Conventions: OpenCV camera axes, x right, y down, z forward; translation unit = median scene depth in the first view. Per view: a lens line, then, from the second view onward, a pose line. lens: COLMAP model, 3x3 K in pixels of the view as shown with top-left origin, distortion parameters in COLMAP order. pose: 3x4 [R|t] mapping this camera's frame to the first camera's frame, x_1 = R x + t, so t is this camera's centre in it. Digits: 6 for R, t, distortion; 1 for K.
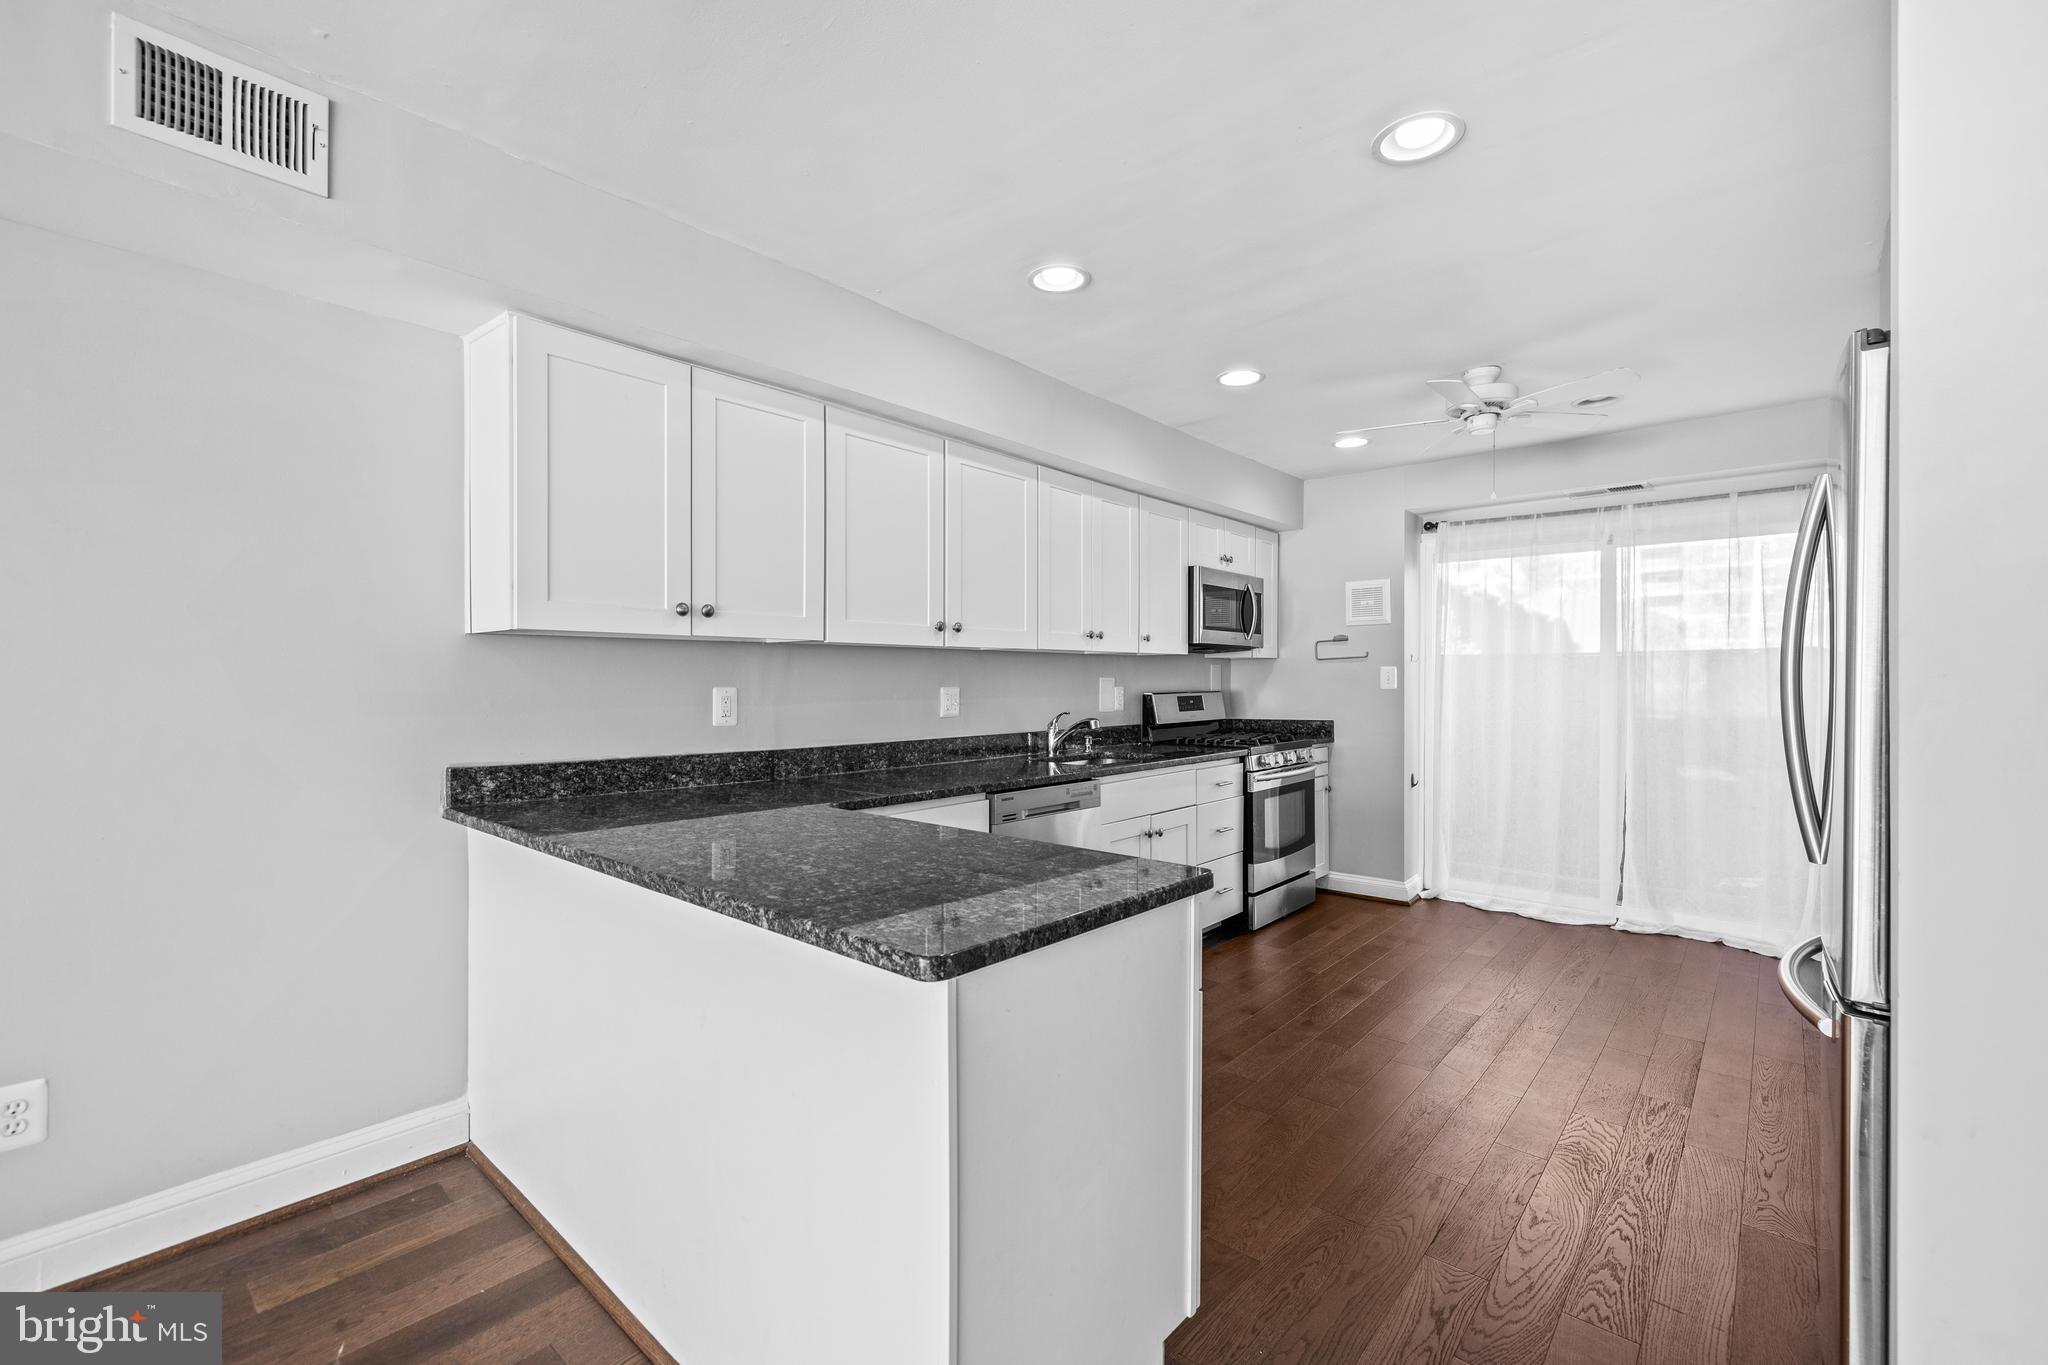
lens RADIAL K [[875.3, 0, 1012.5], [0, 875.3, 680.6], [0, 0, 1]] dist [-0.002519, 0.000135]
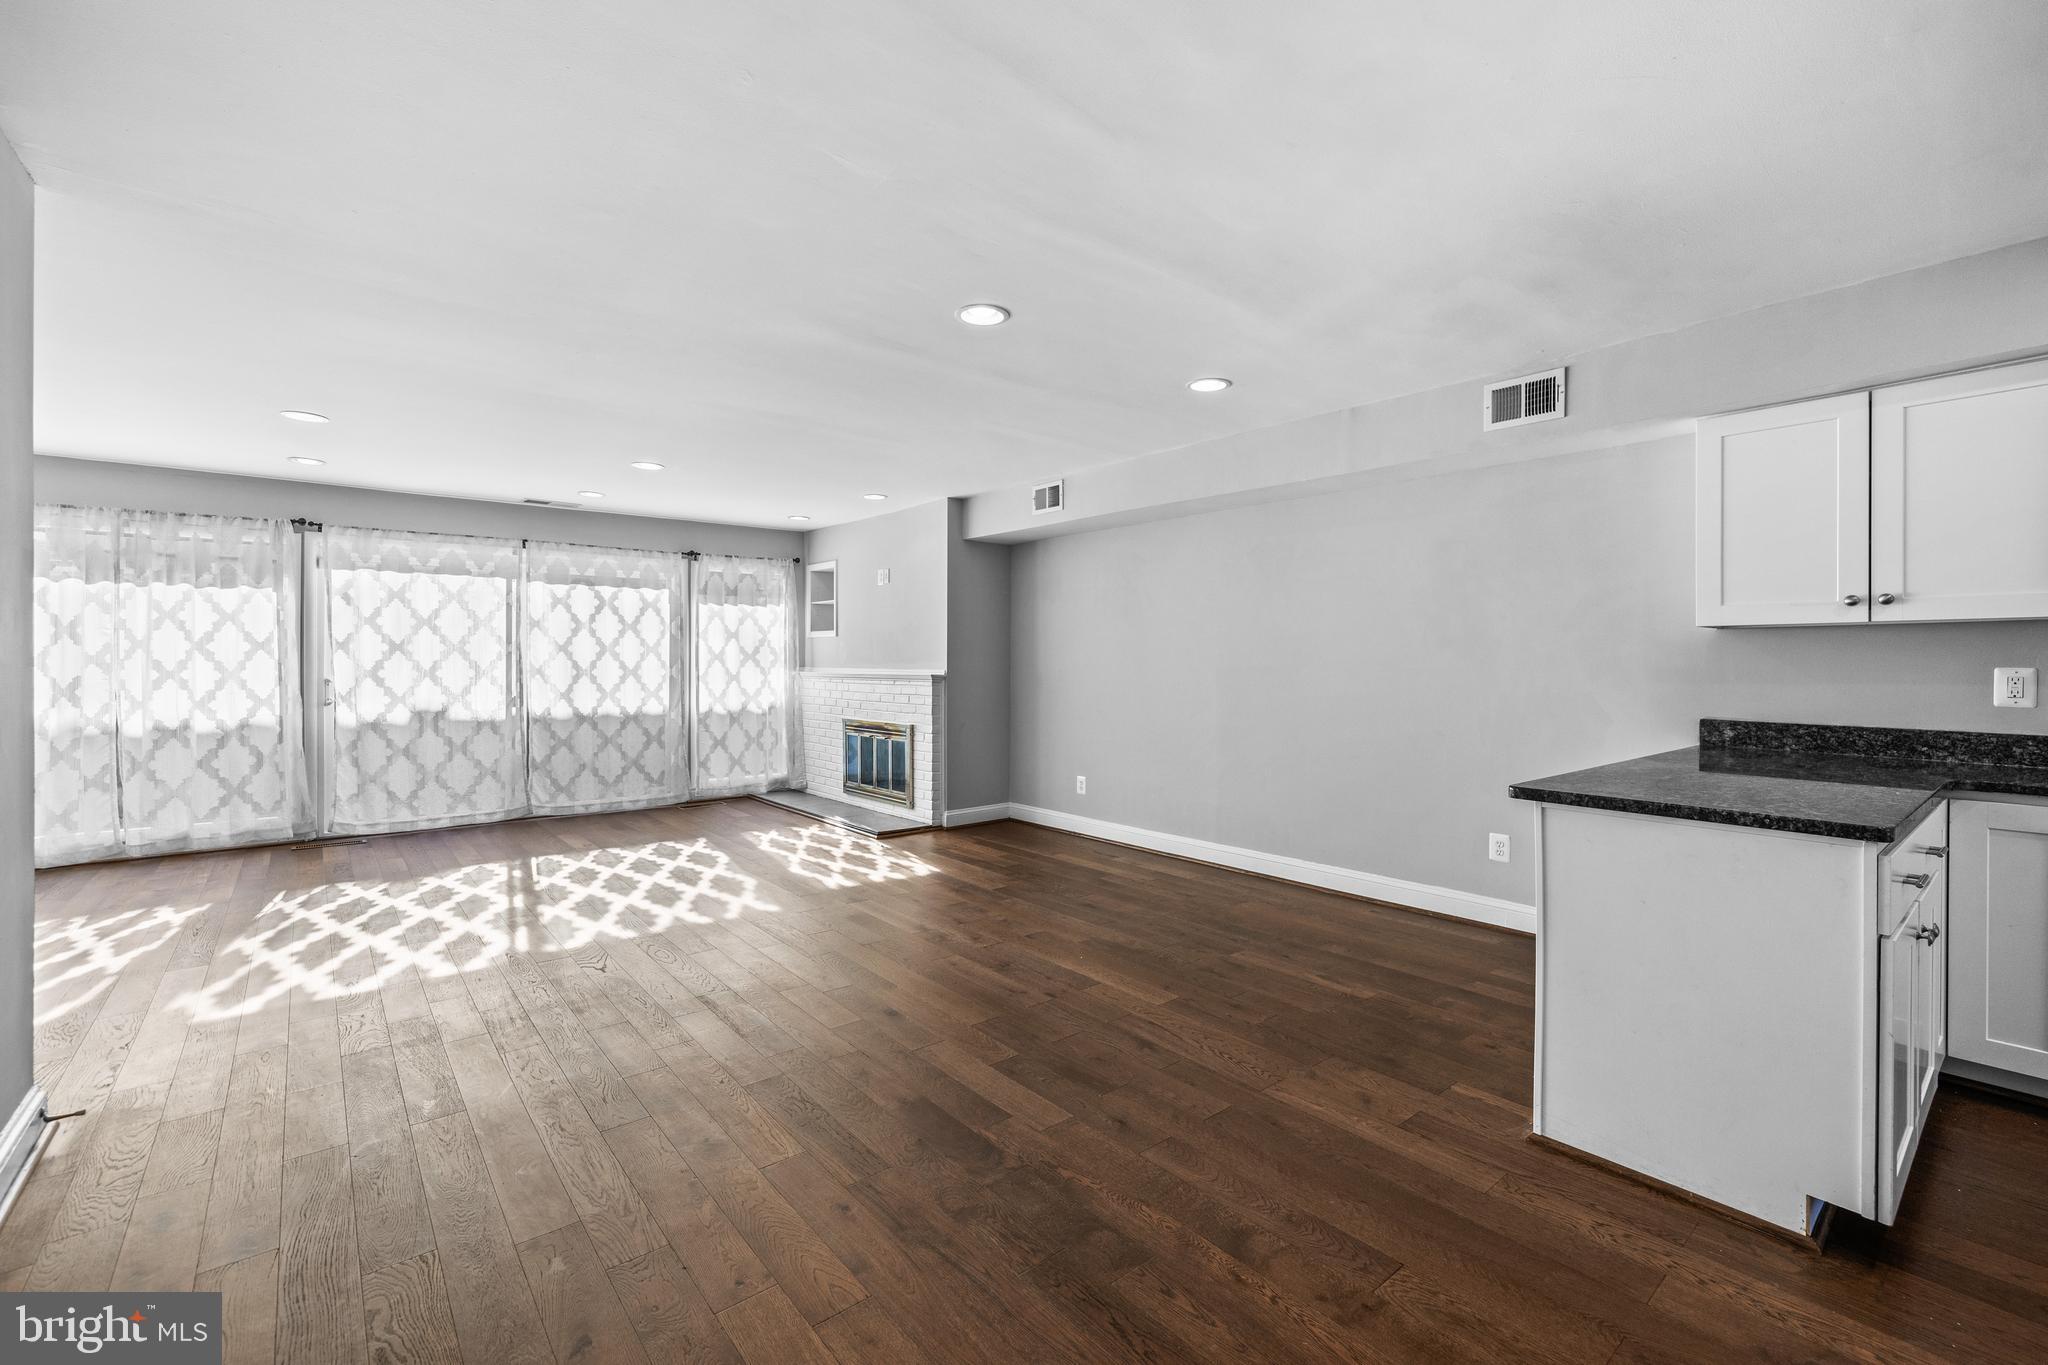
lens RADIAL K [[875.3, 0, 1017.8], [0, 875.3, 670.9], [0, 0, 1]] dist [-0.002519, 0.000135]
pose [[-0.161072, 0.004619, -0.986932, 0.532579], [-0.005224, 0.999971, 0.005532, 0.007504], [0.986929, 0.006047, -0.161043, 0.037113]]
